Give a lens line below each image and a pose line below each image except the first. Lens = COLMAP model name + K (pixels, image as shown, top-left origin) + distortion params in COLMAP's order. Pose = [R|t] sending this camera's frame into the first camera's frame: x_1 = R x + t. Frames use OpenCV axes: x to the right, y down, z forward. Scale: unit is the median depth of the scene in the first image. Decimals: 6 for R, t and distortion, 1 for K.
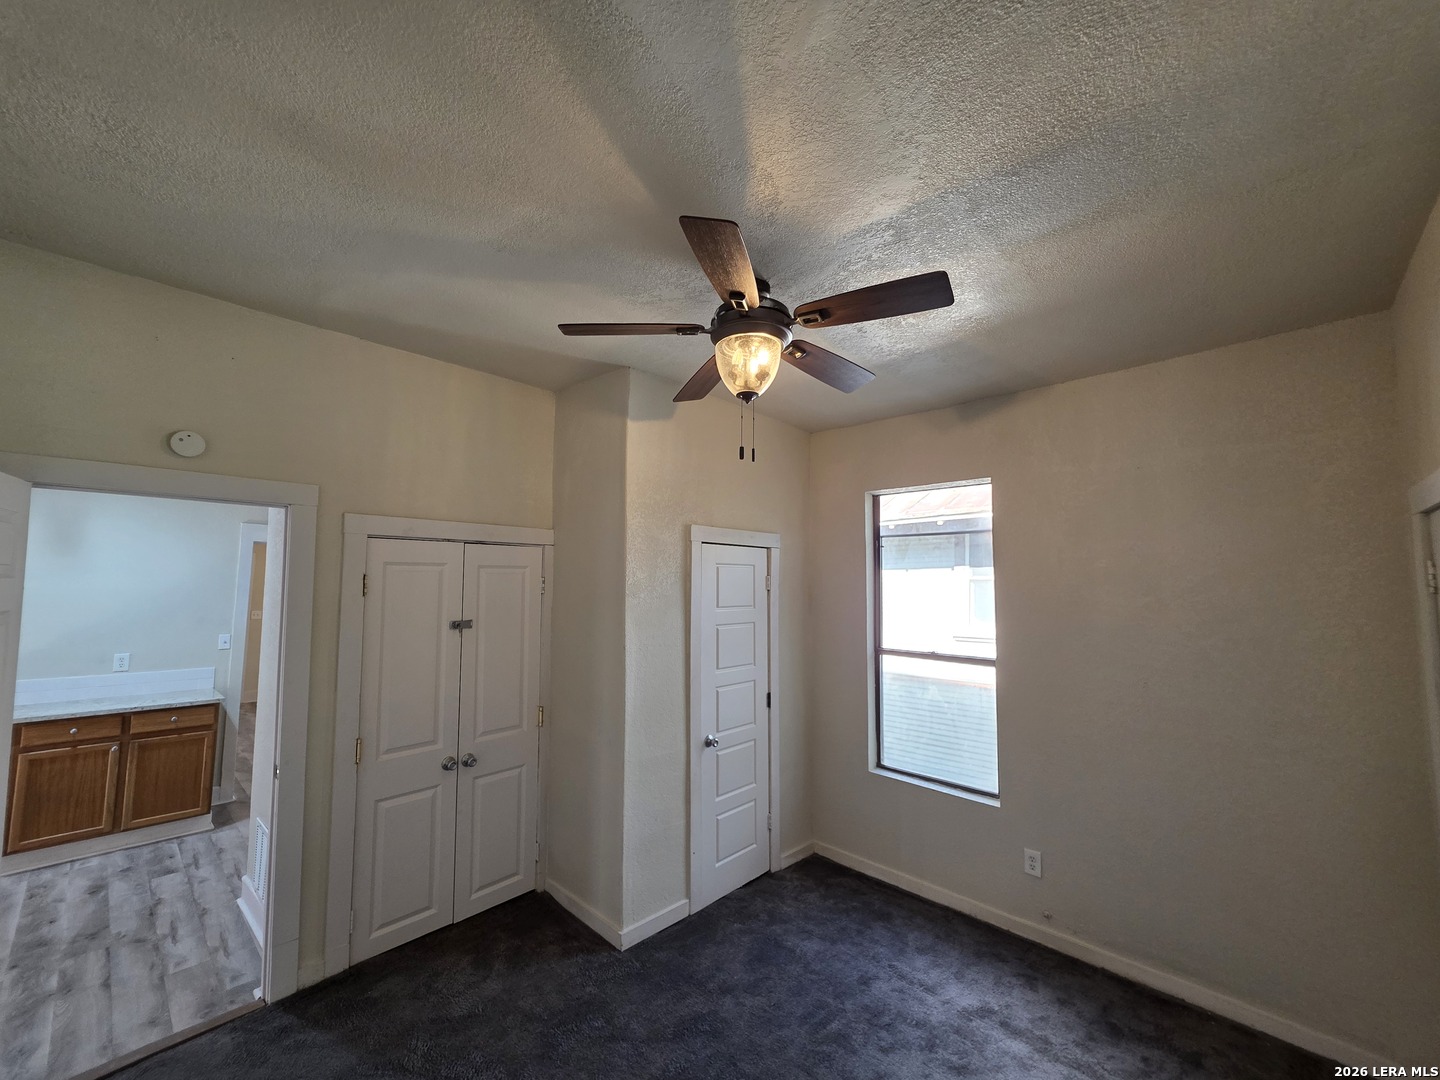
lens RADIAL K [[576.9, 0, 717.6], [0, 576.9, 538.7], [0, 0, 1]] dist [0.002470, -0.000295]
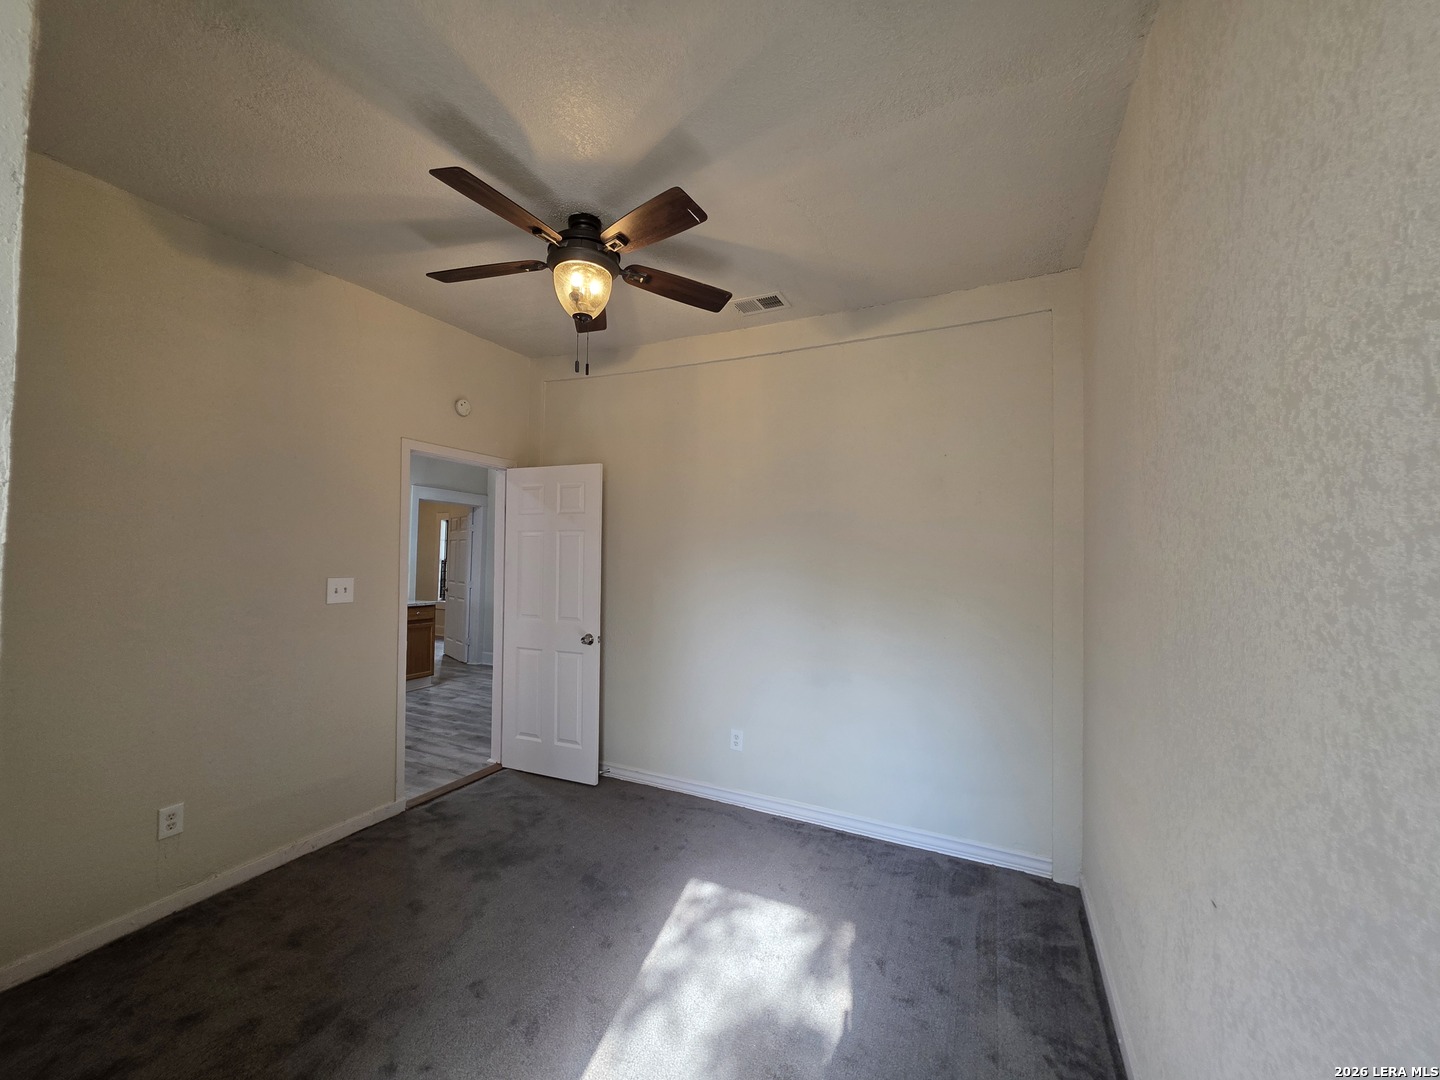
lens RADIAL K [[576.9, 0, 721.9], [0, 576.9, 541.2], [0, 0, 1]] dist [0.002470, -0.000295]
pose [[0.951759, 0.014051, 0.306526, -0.861095], [-0.032920, 0.997861, 0.056475, 0.008771], [-0.305077, -0.063841, 0.950185, -0.931590]]
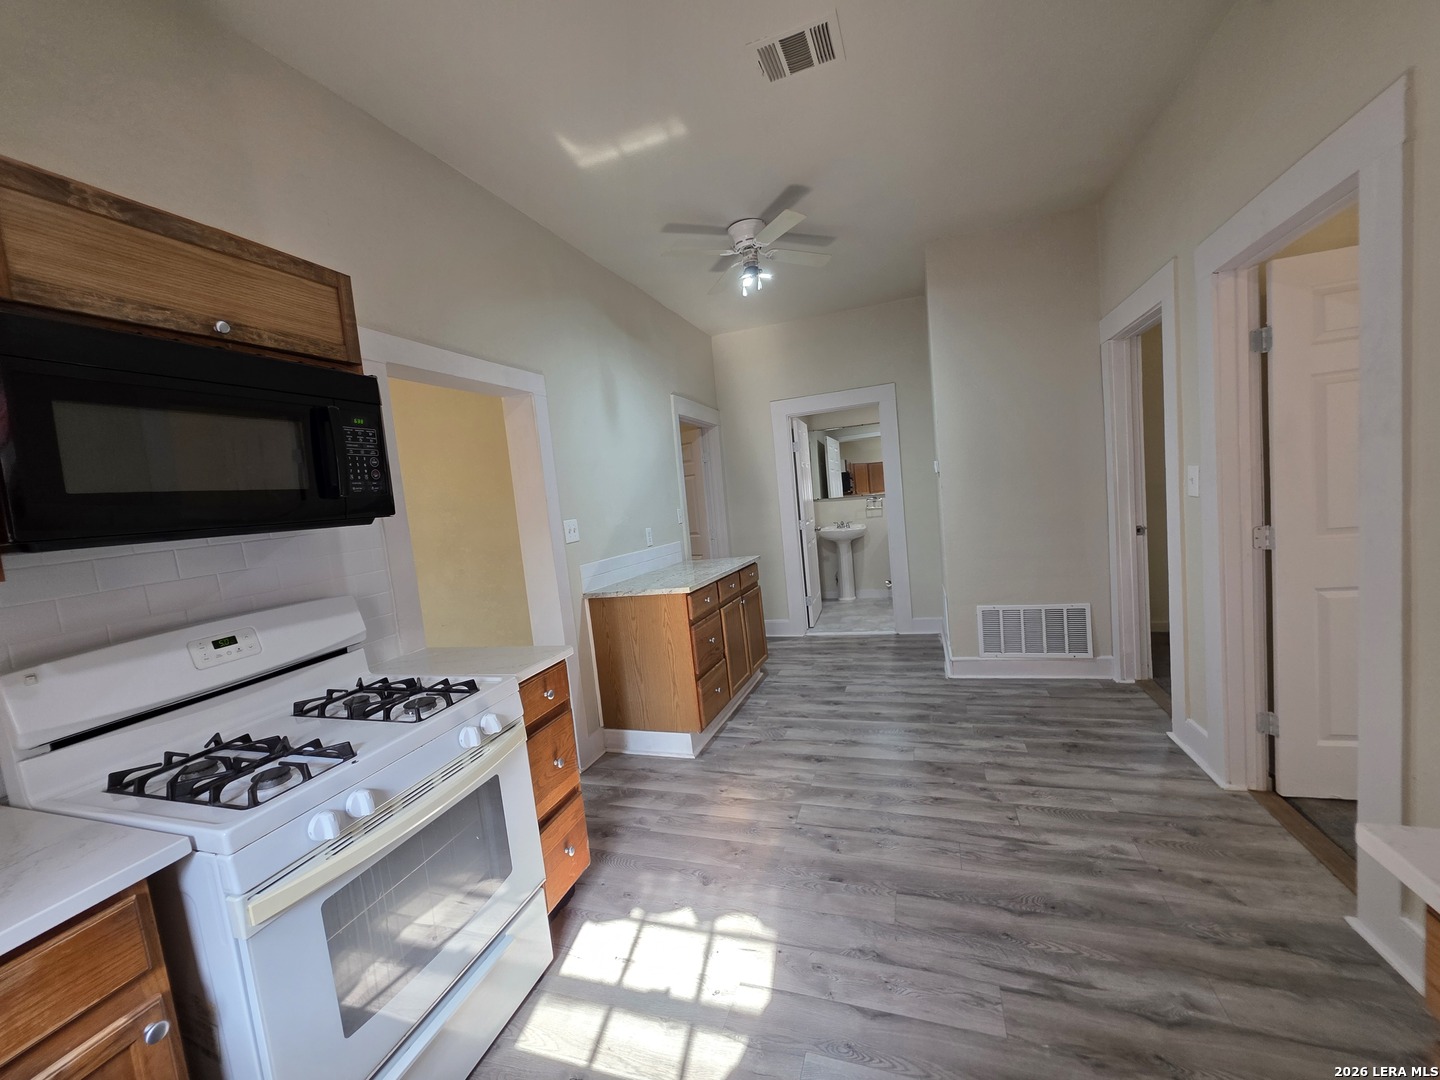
lens RADIAL K [[576.9, 0, 717.4], [0, 576.9, 539.4], [0, 0, 1]] dist [0.002470, -0.000295]
pose [[0.910293, -0.124377, 0.394839, -1.877614], [0.070654, 0.986482, 0.147857, 0.120344], [-0.407891, -0.106696, 0.906775, 0.114474]]
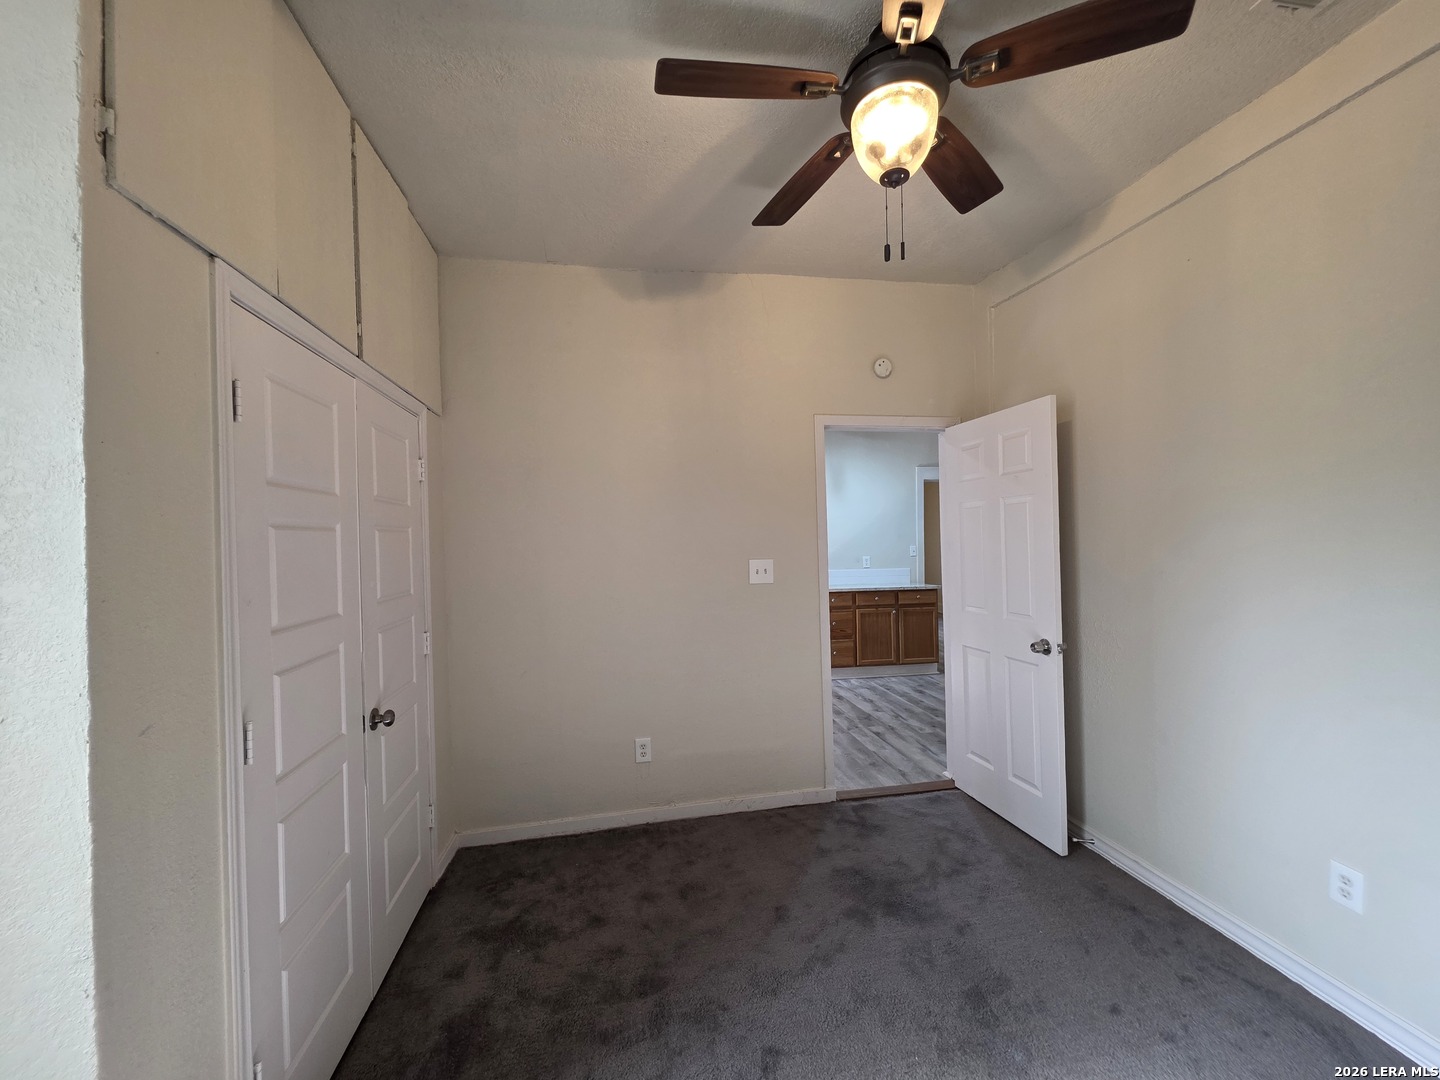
lens RADIAL K [[576.9, 0, 717.4], [0, 576.9, 541.7], [0, 0, 1]] dist [0.002470, -0.000295]
pose [[0.801618, -0.021501, -0.597450, -0.616471], [0.074534, 0.995150, 0.064191, 0.046107], [0.593173, -0.095987, 0.799333, -0.658640]]
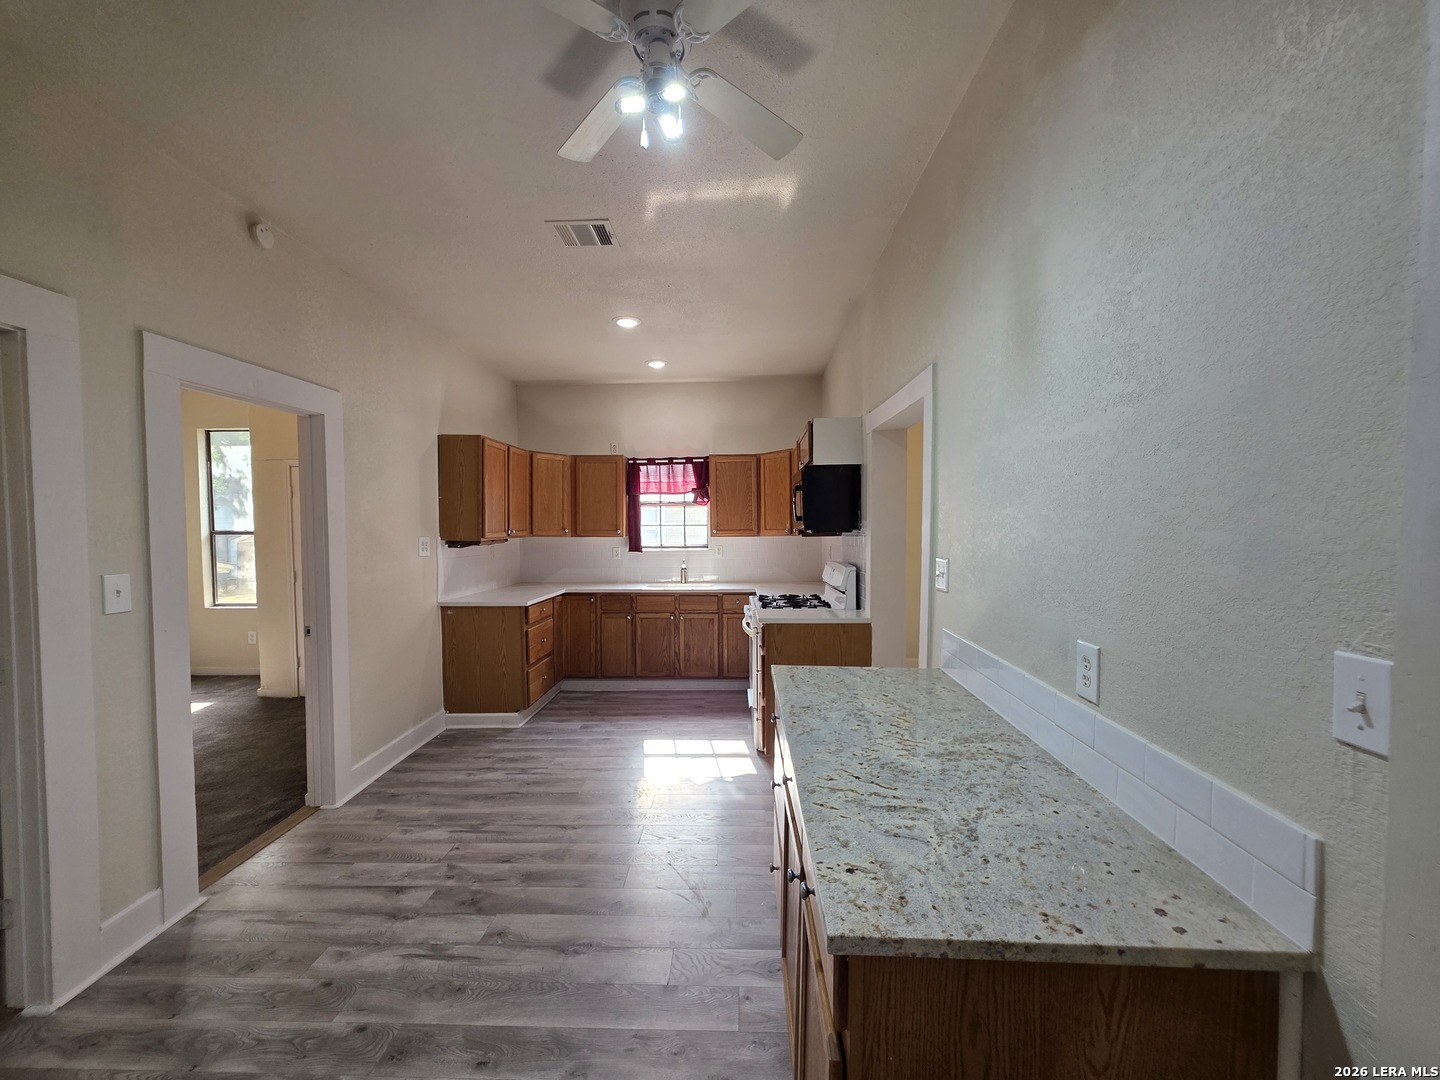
lens RADIAL K [[576.9, 0, 715.6], [0, 576.9, 539.7], [0, 0, 1]] dist [0.002470, -0.000295]
pose [[-0.756264, 0.022971, -0.653863, -0.983222], [0.055309, 0.998051, -0.028908, 0.205115], [0.651925, -0.058027, -0.756060, 1.588857]]
